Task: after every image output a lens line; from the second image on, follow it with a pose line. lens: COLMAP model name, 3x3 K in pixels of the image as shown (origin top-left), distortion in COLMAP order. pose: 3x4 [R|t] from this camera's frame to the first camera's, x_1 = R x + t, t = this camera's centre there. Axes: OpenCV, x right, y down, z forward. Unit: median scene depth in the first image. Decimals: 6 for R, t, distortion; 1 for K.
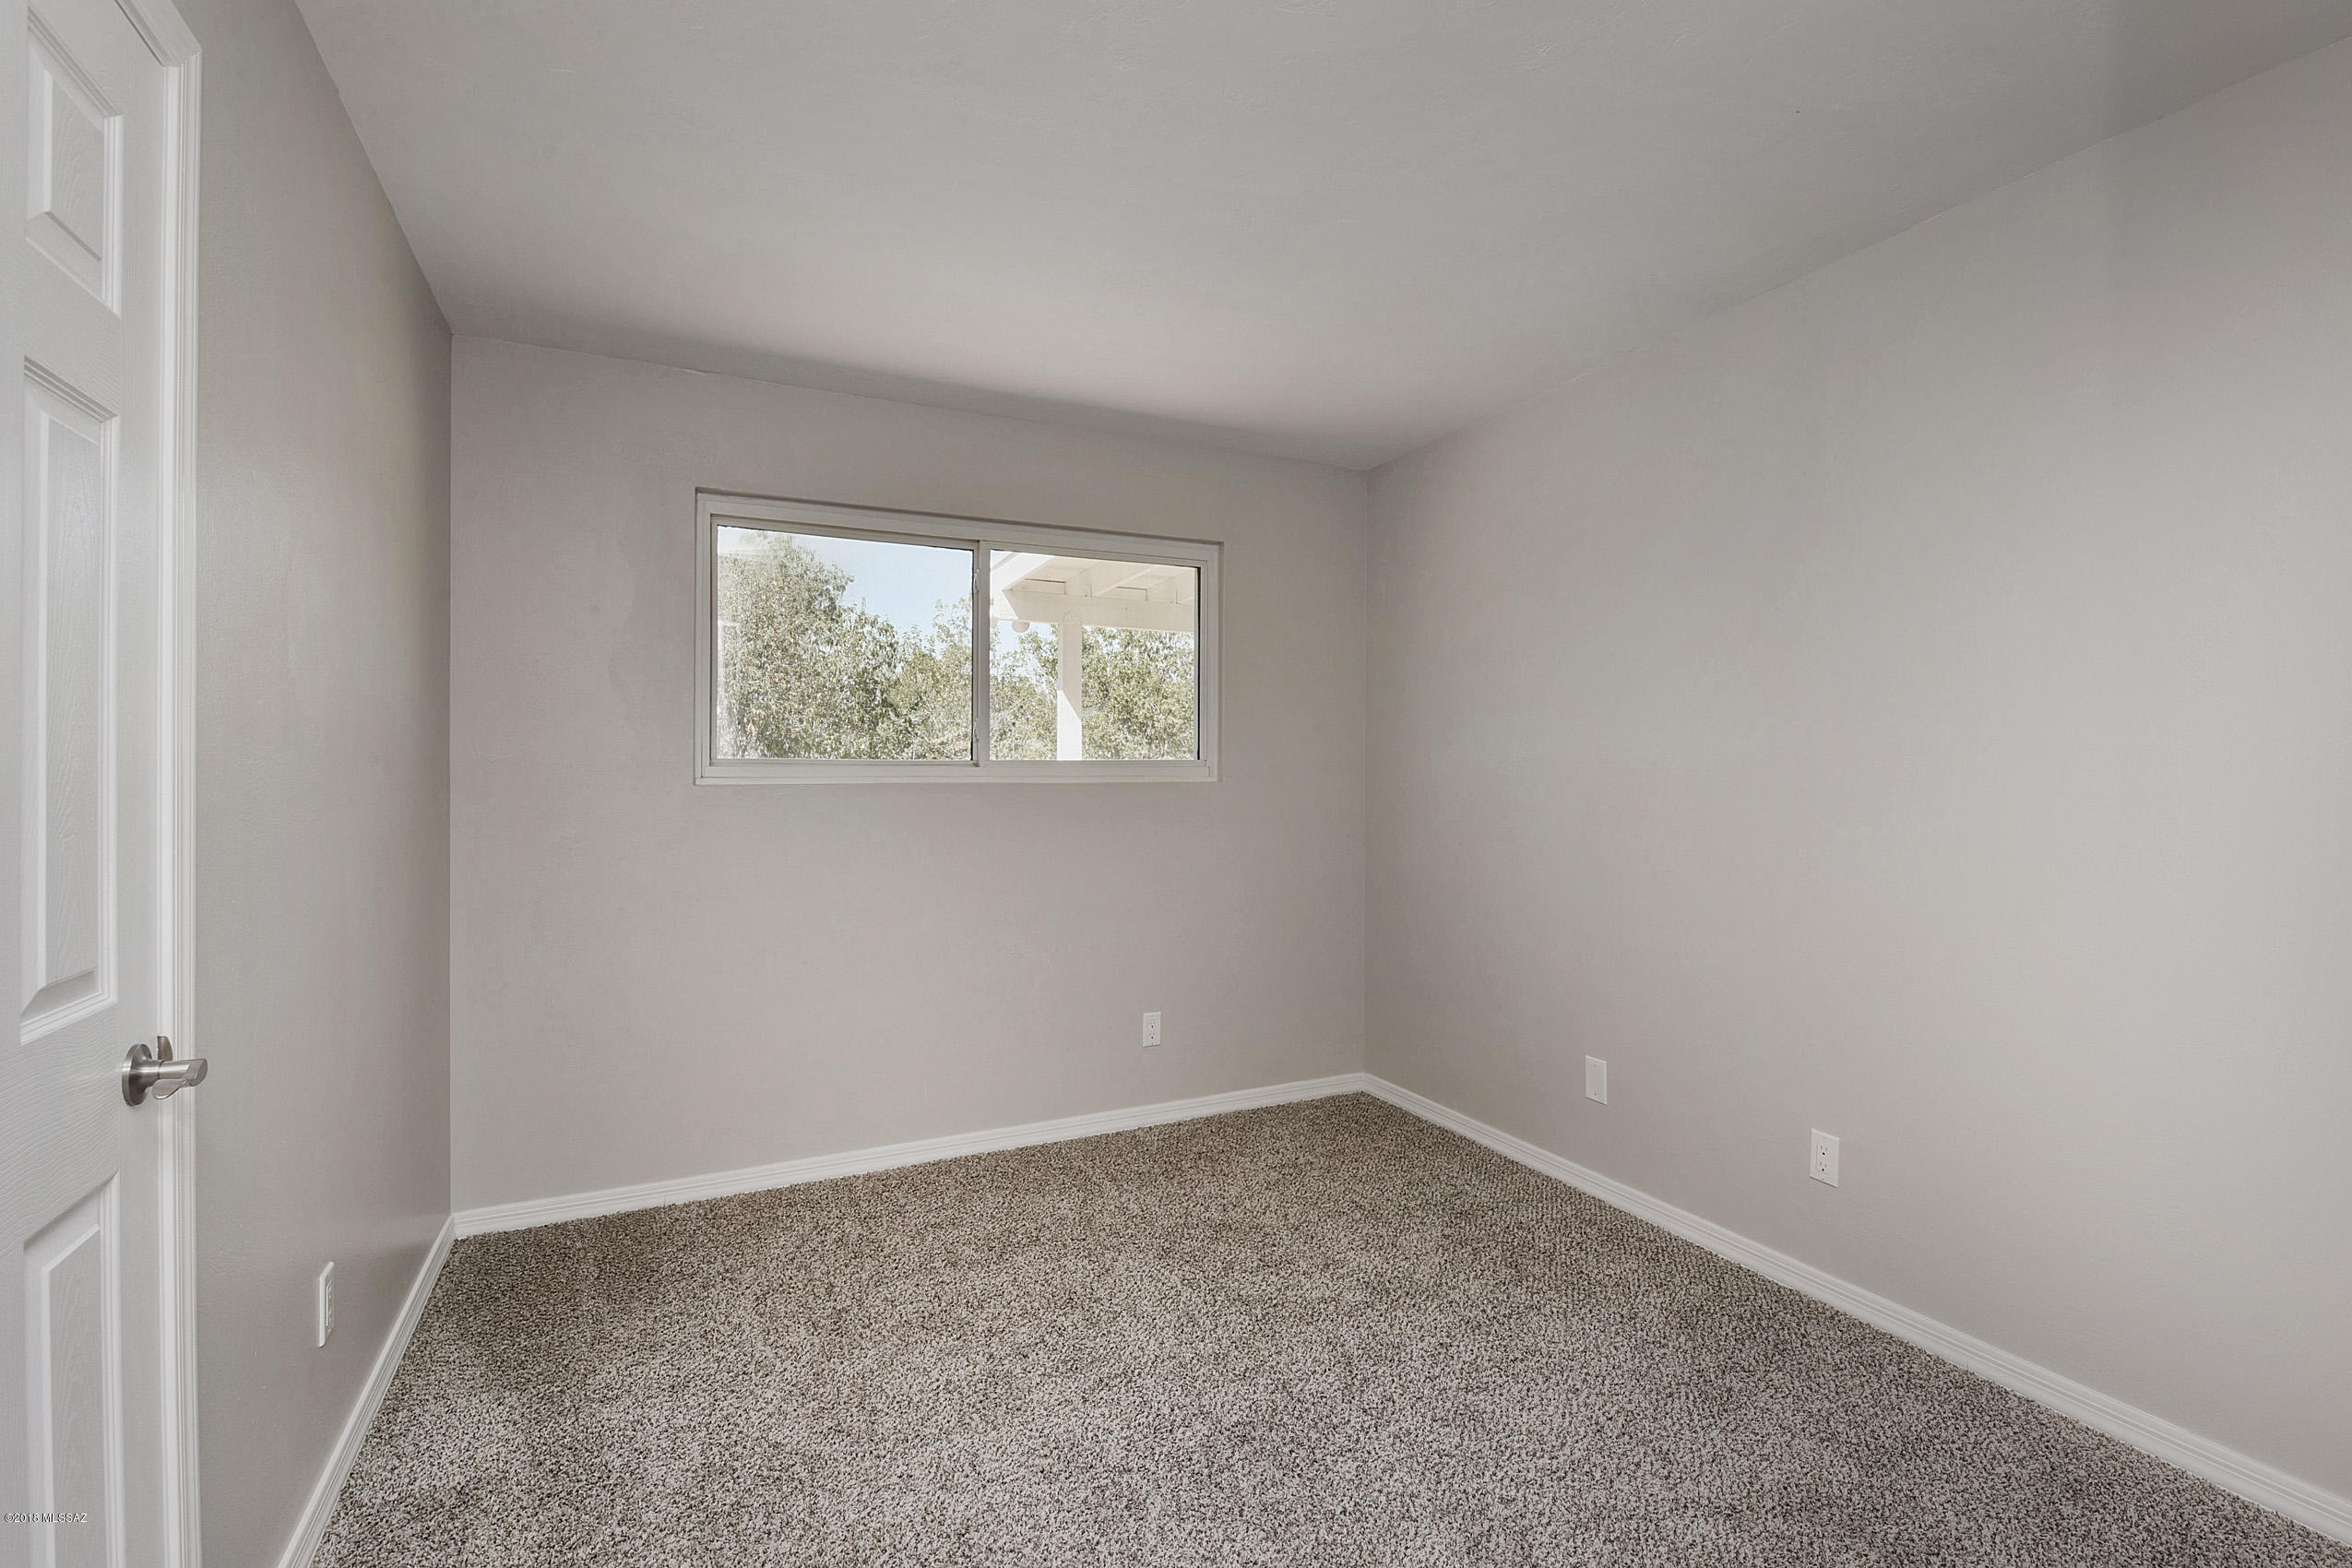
lens RADIAL K [[1032.0, 0, 1167.3], [0, 1032.0, 772.9], [0, 0, 1]] dist [0.002296, 0.000482]
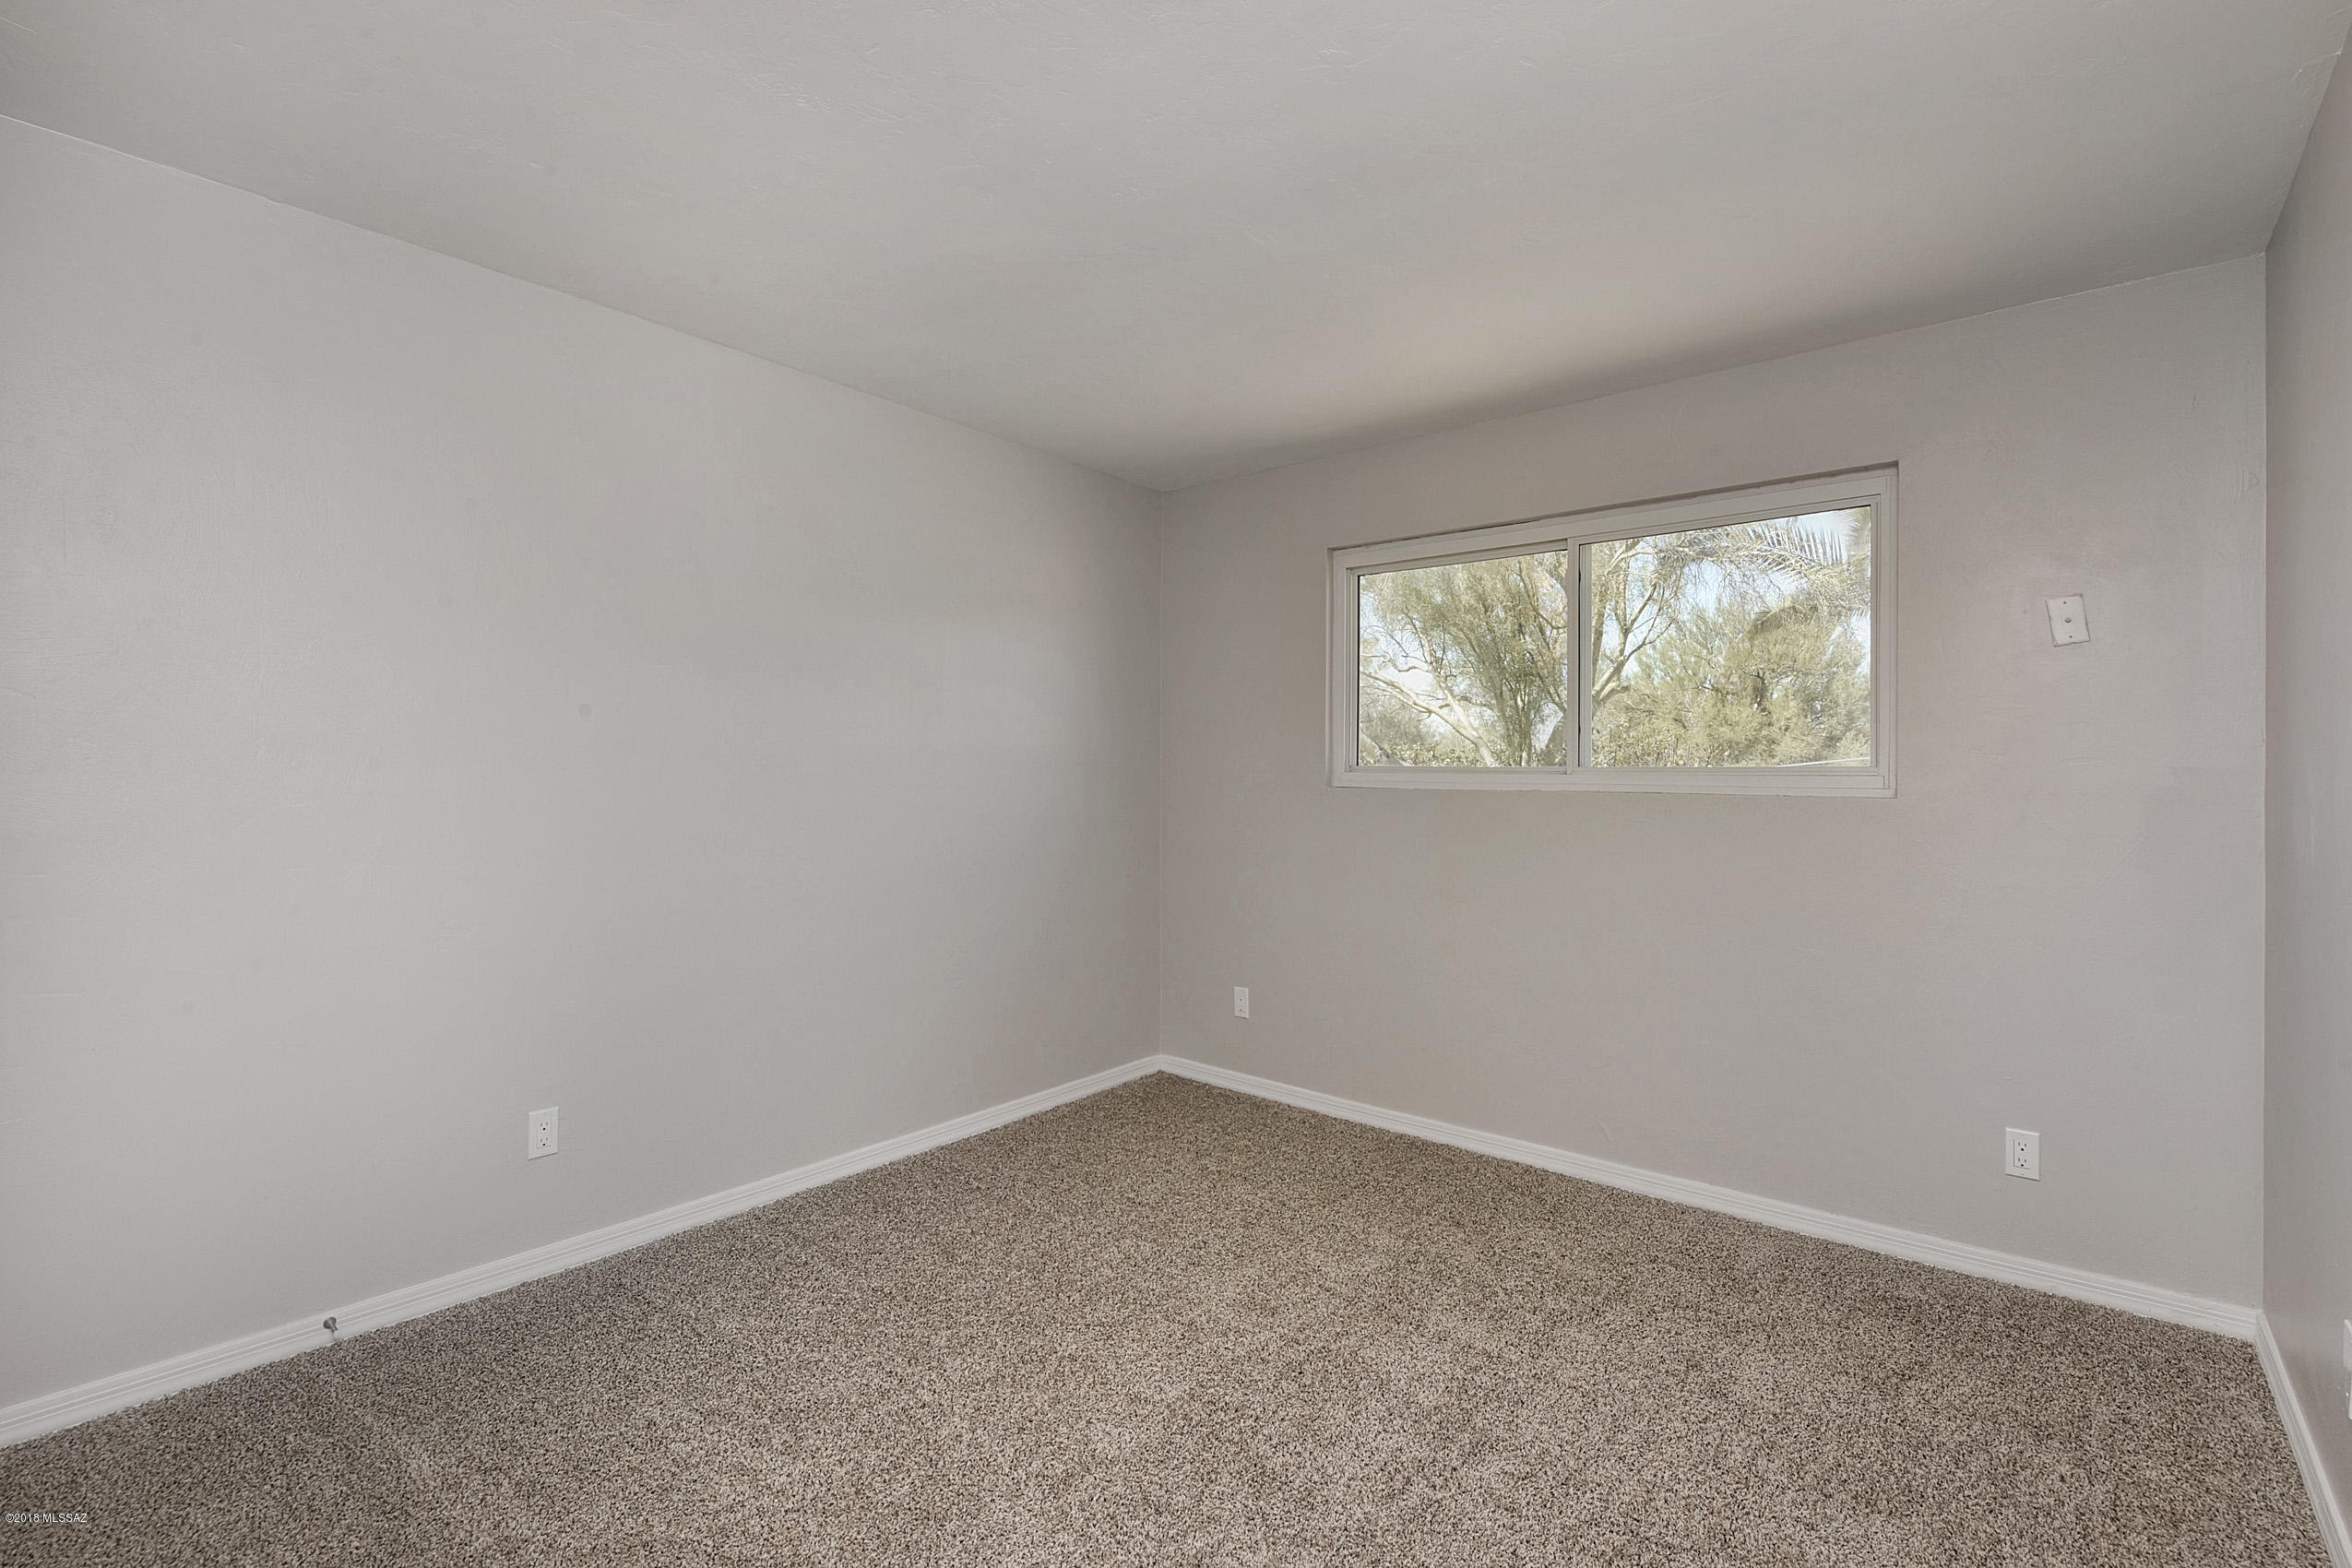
lens RADIAL K [[1057.7, 0, 1176.0], [0, 1057.7, 784.0], [0, 0, 1]] dist [-0.002694, -0.000543]
pose [[0.399379, 0.013194, -0.916691, 0.635125], [-0.014104, 0.999867, 0.008247, 0.001102], [0.916677, 0.009635, 0.399512, 0.303183]]
